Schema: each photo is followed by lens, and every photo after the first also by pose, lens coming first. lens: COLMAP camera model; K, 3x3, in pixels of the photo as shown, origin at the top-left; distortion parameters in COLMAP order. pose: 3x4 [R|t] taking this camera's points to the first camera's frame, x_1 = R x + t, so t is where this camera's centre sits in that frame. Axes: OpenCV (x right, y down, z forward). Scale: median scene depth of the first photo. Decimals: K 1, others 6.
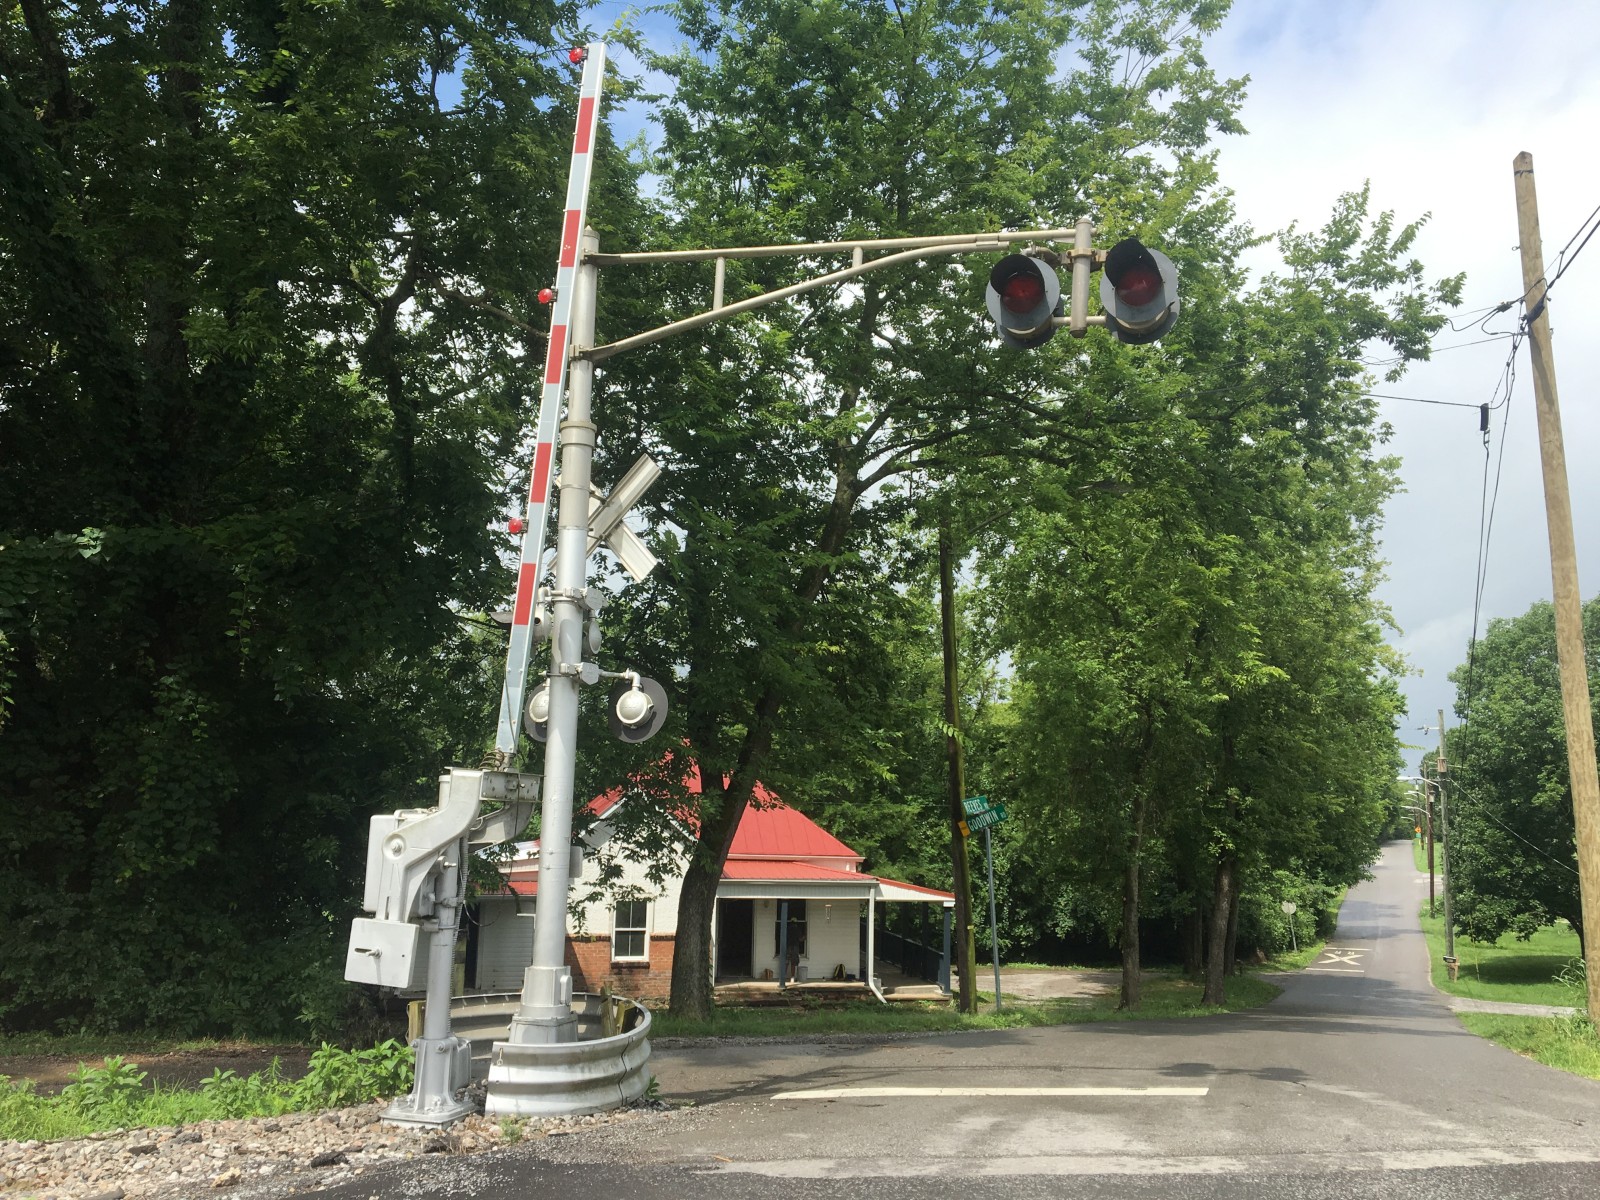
lens RADIAL K [[1353.7, 0, 780.9], [0, 1353.7, 587.2], [0, 0, 1]] dist [0.093913, -0.151674]
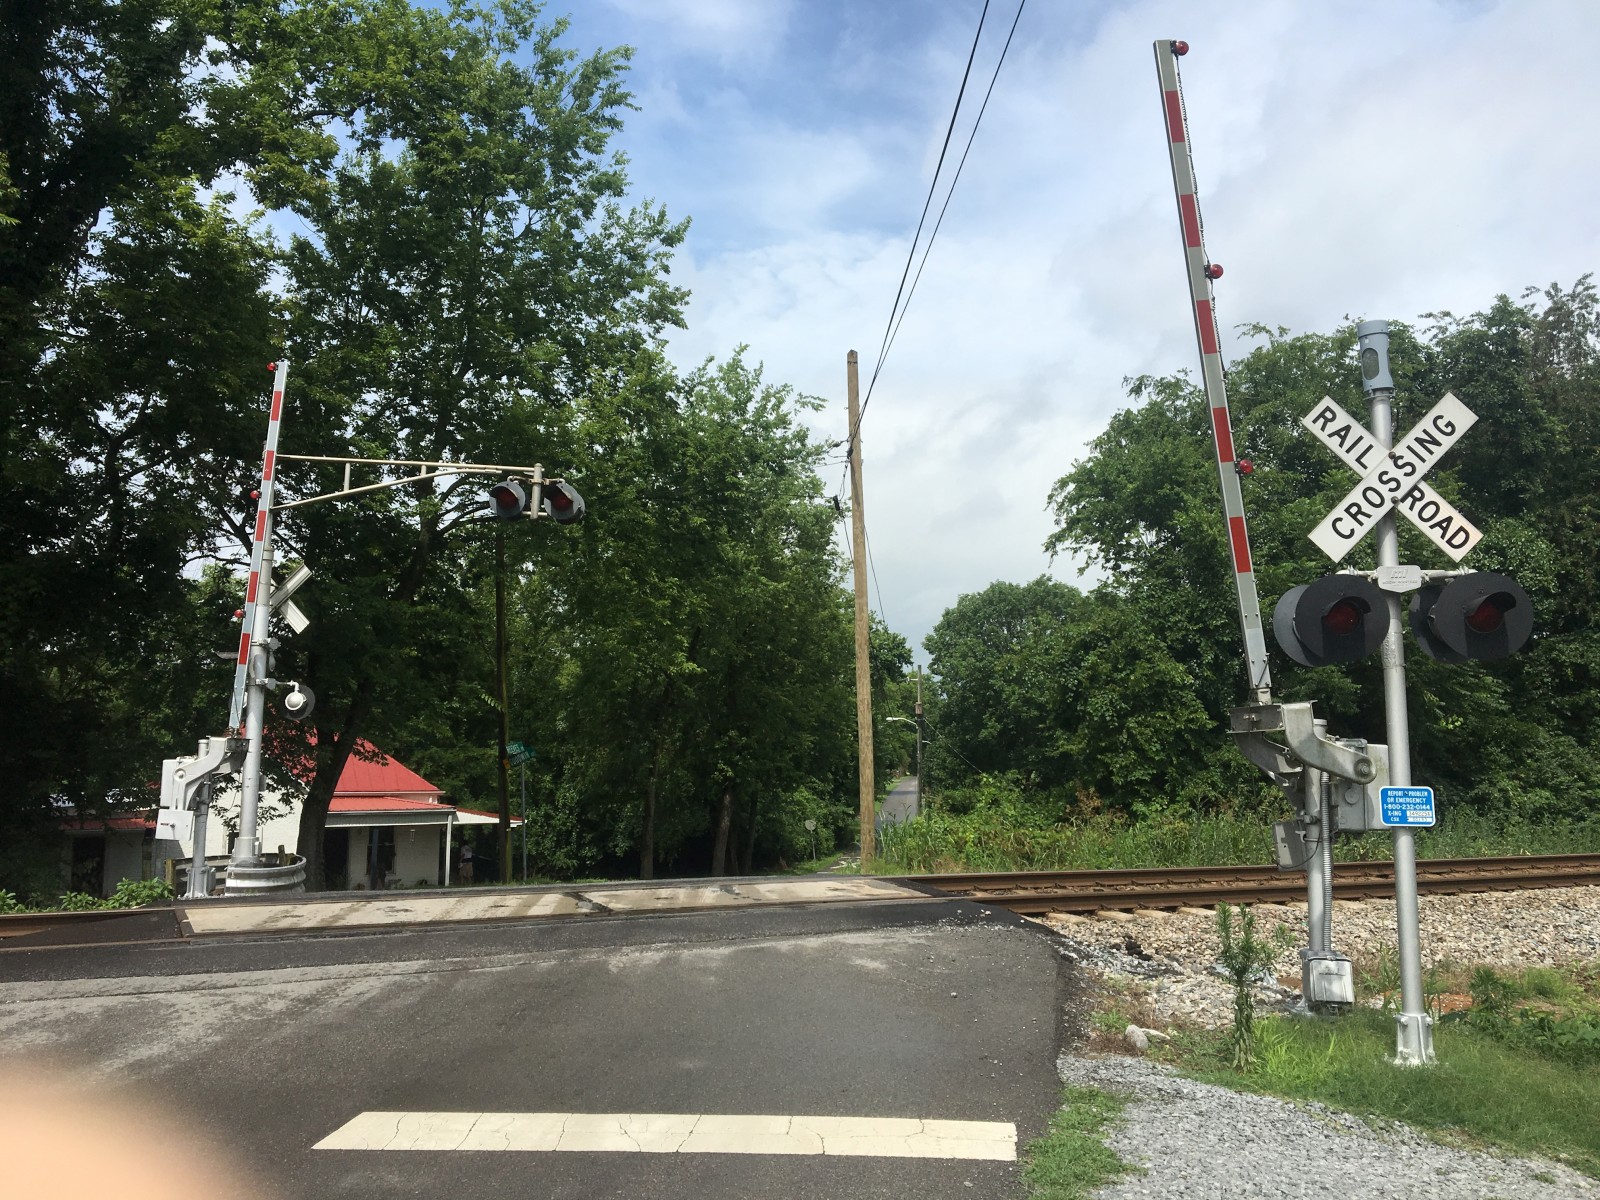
lens RADIAL K [[1349.7, 0, 780.8], [0, 1349.7, 603.1], [0, 0, 1]] dist [0.081128, -0.108682]
pose [[0.958073, 0.015096, 0.286127, -0.001732], [-0.030419, 0.998326, 0.049184, -0.043245], [-0.284906, -0.055825, 0.956929, -0.266134]]
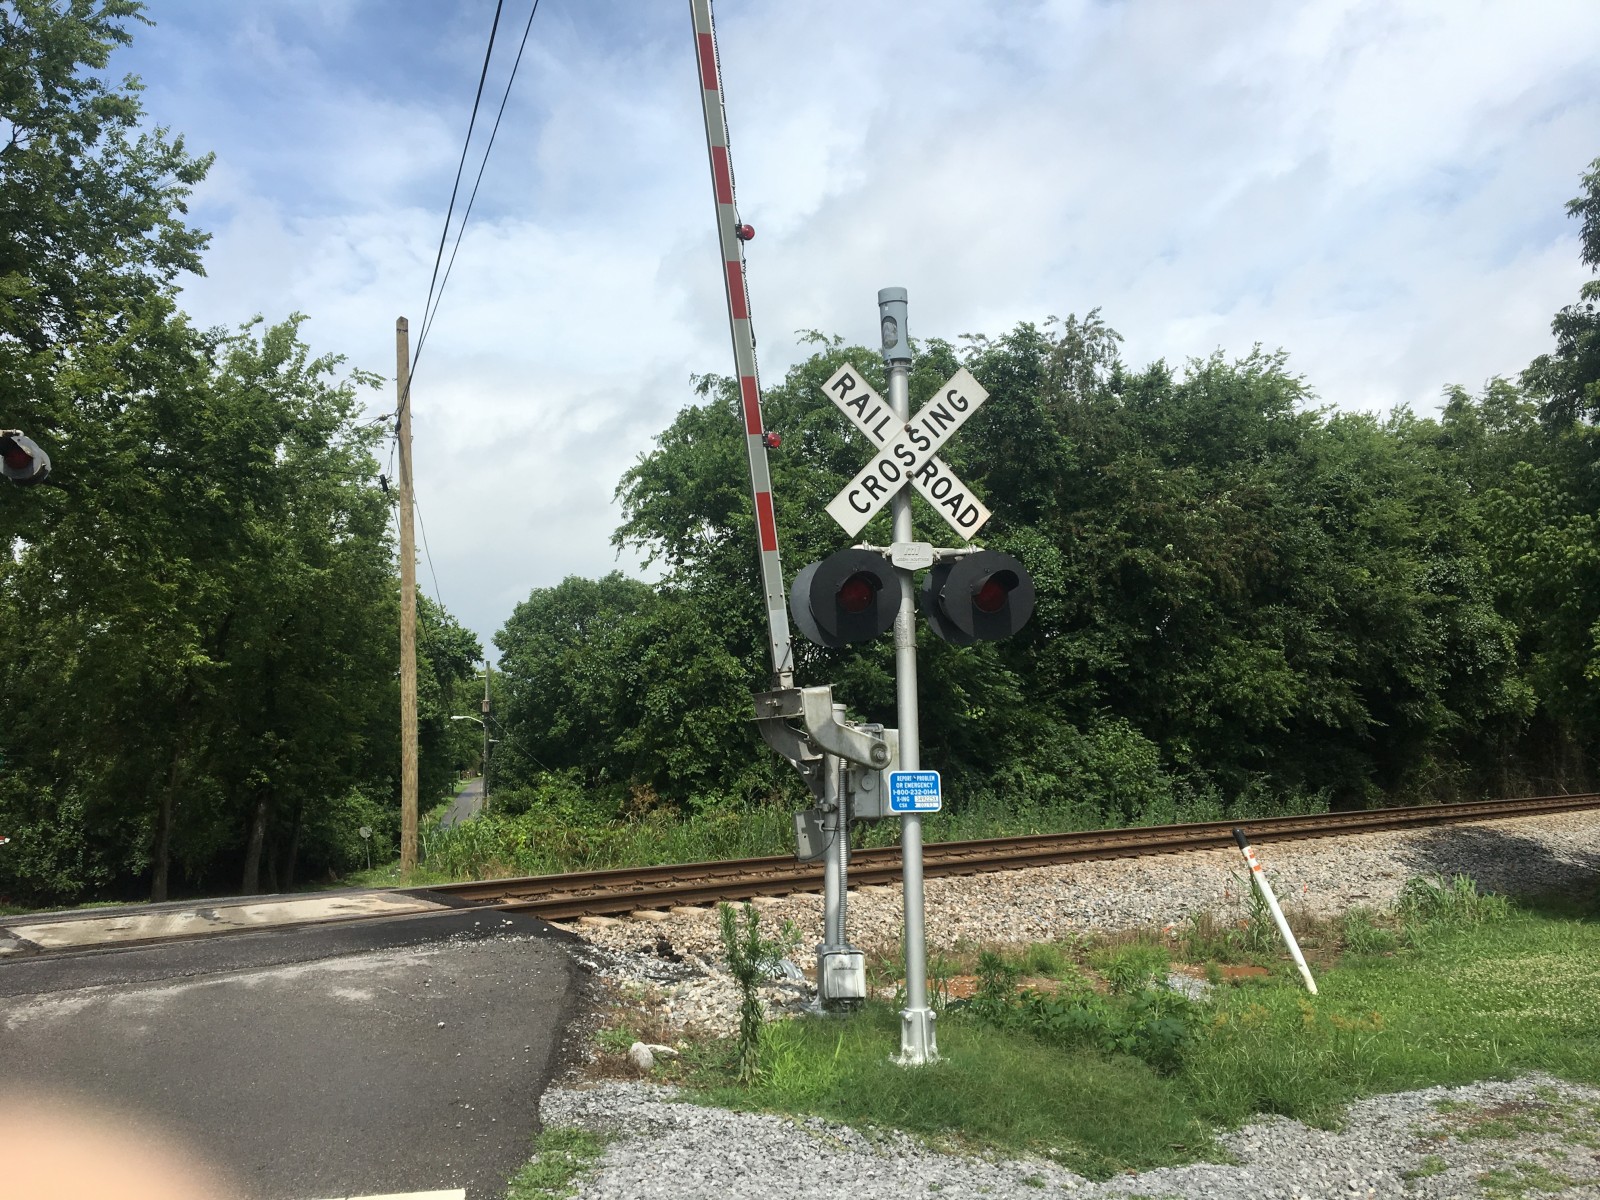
lens RADIAL K [[1348.5, 0, 782.5], [0, 1348.5, 603.6], [0, 0, 1]] dist [0.144495, -0.261640]
pose [[0.825245, 0.029874, 0.563985, 0.019551], [-0.061230, 0.997446, 0.036761, -0.038888], [-0.561446, -0.064870, 0.824967, -0.248084]]
